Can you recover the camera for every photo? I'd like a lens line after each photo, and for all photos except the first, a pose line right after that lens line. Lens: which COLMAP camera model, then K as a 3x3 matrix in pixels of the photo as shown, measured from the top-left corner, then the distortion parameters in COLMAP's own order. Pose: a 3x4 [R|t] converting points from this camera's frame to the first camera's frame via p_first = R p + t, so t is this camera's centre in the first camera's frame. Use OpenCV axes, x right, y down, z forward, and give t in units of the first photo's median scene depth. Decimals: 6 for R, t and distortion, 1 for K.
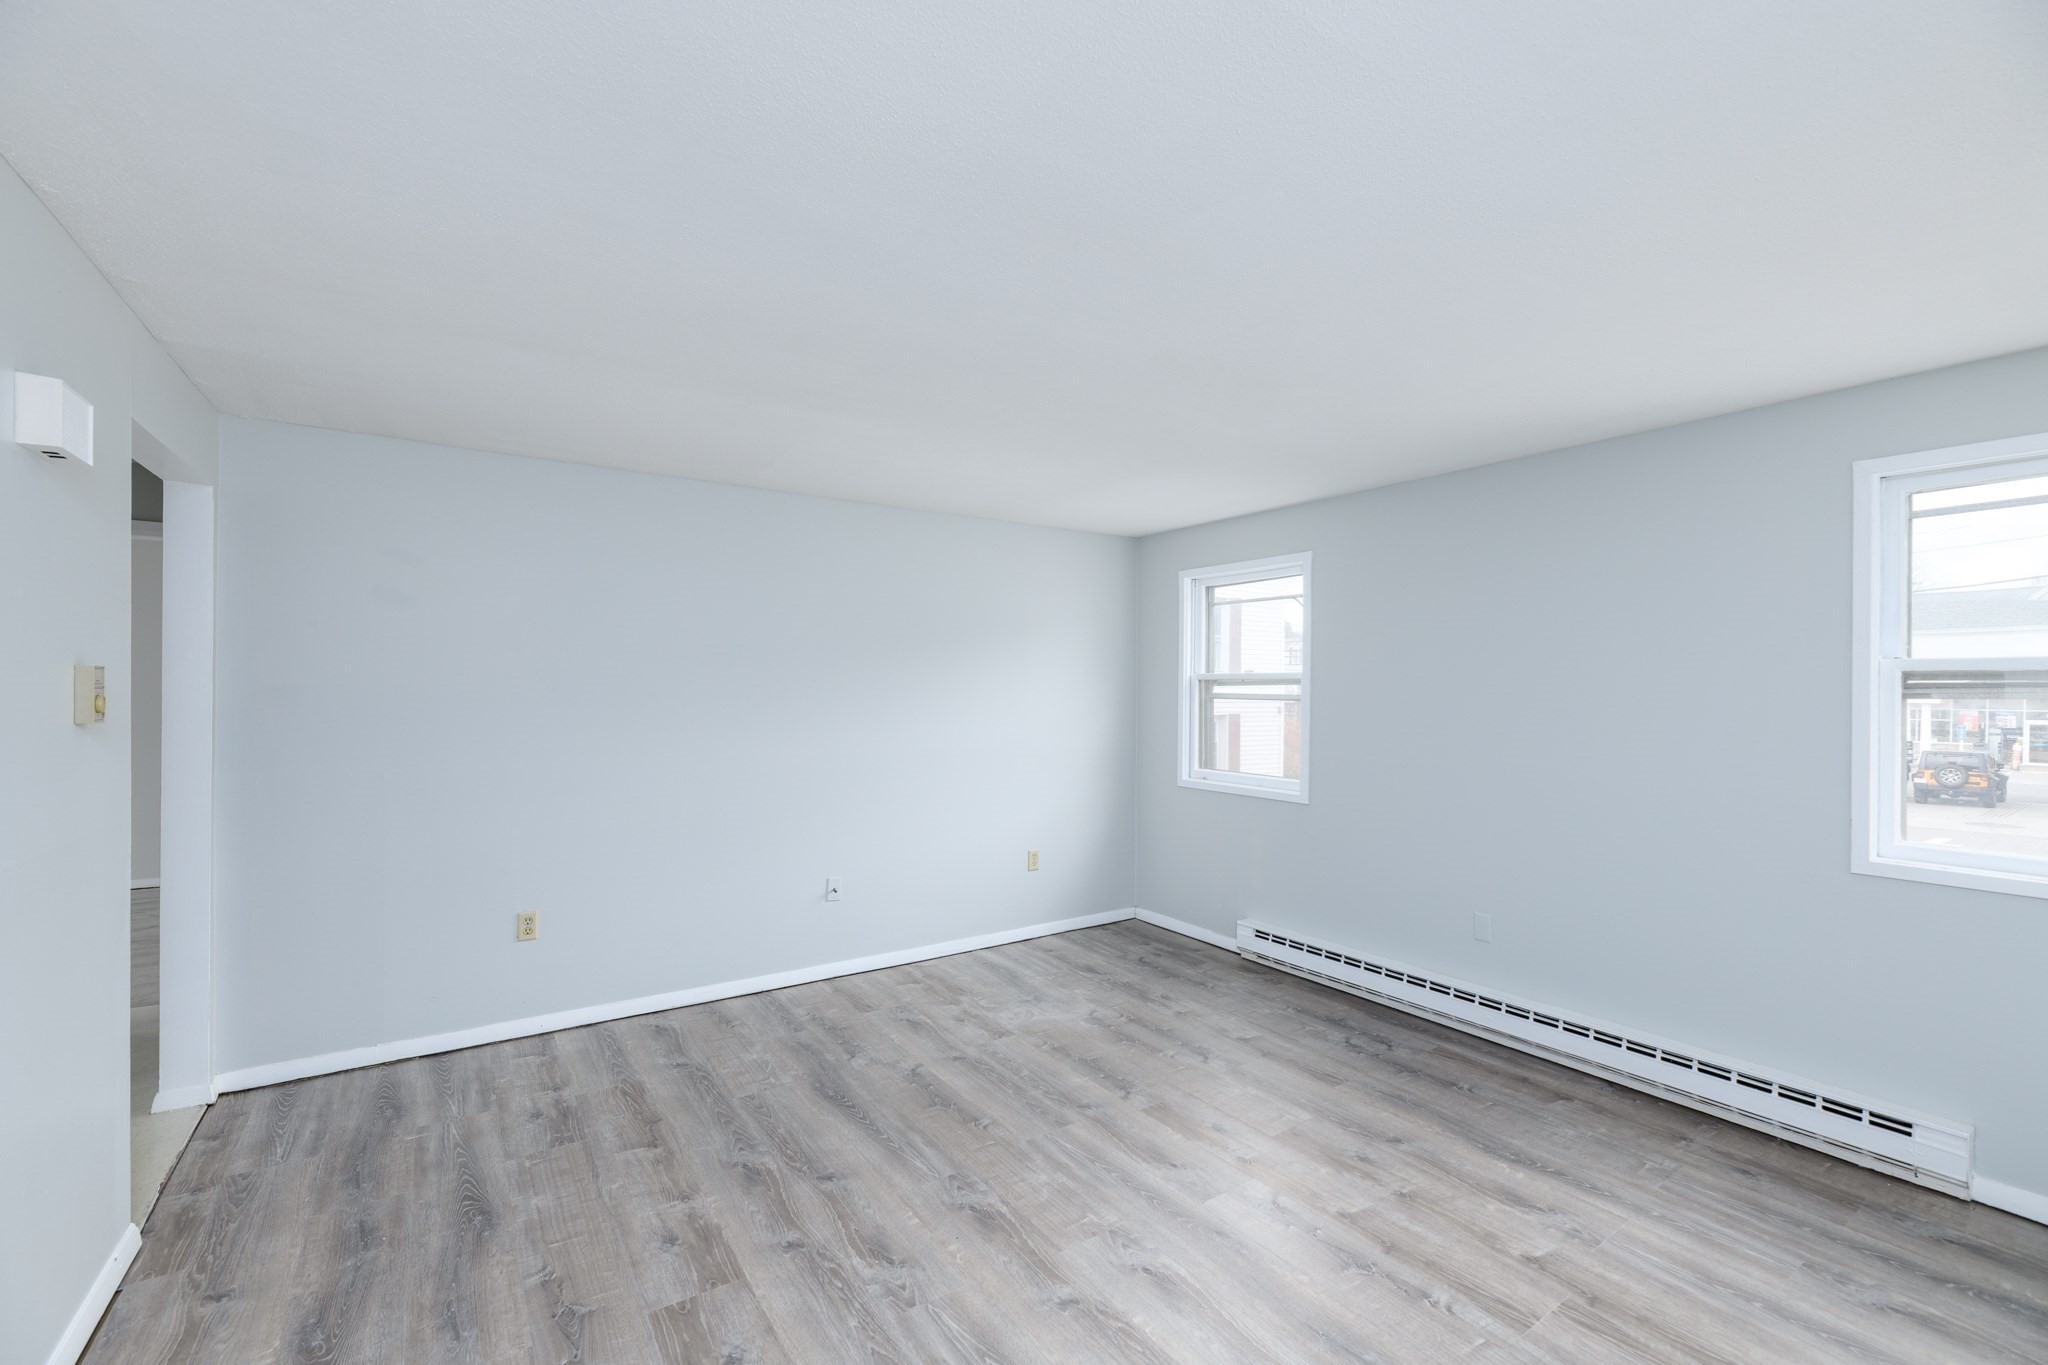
lens RADIAL K [[859.8, 0, 1037.7], [0, 859.8, 679.6], [0, 0, 1]] dist [-0.005684, -0.000932]
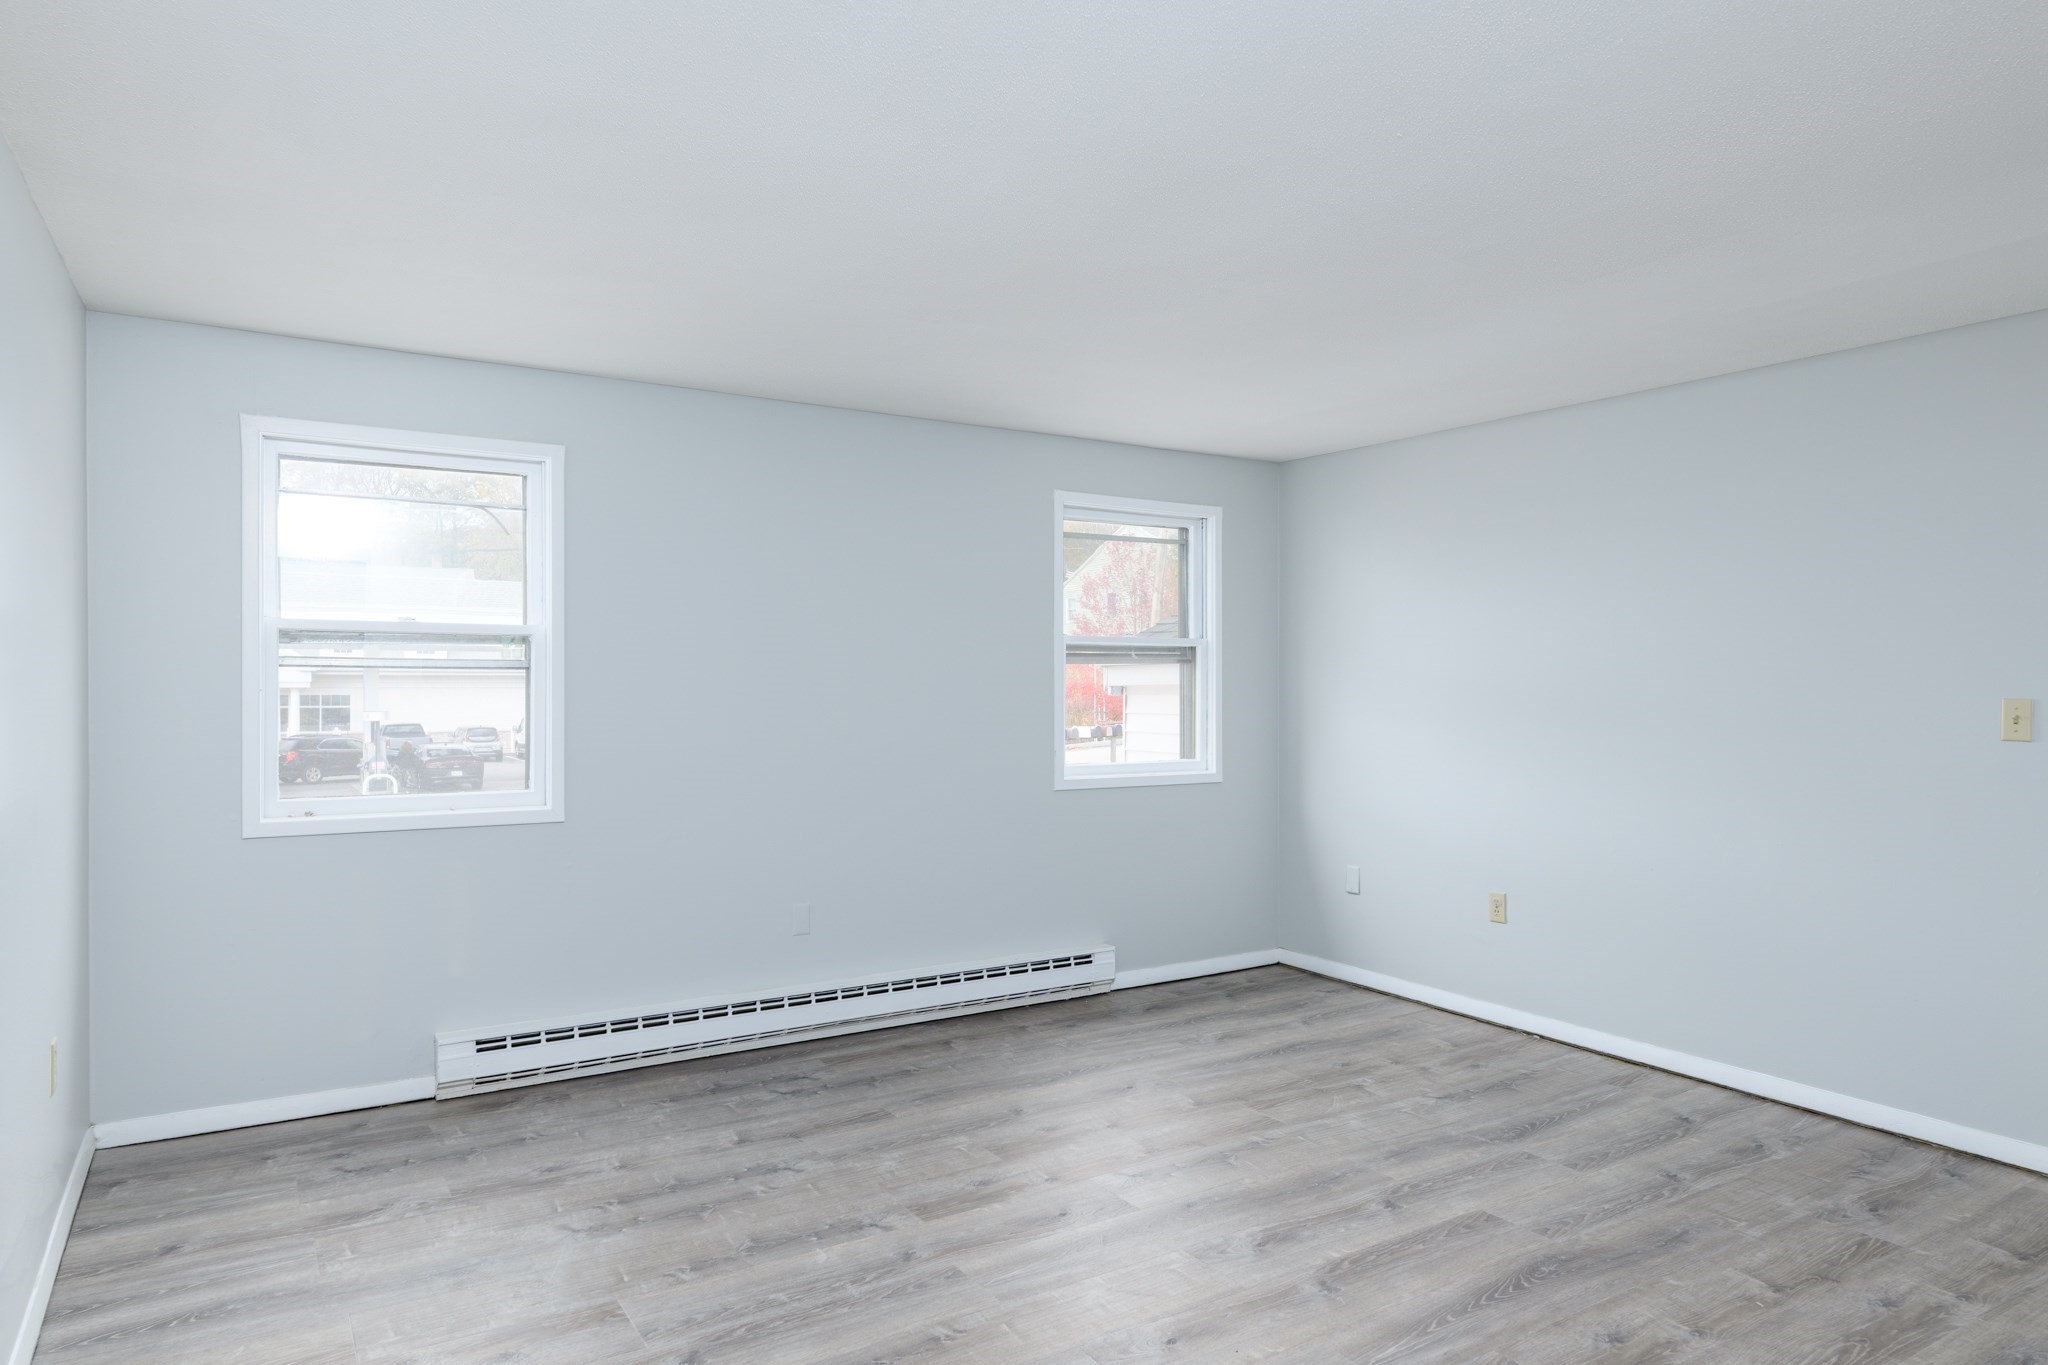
lens RADIAL K [[1217.4, 0, 1002.3], [0, 1217.4, 696.6], [0, 0, 1]] dist [-0.006408, -0.000600]
pose [[0.059374, -0.015932, 0.998109, -0.708140], [-0.009210, 0.999821, 0.016507, 0.032271], [-0.998193, -0.010172, 0.059216, 0.696093]]
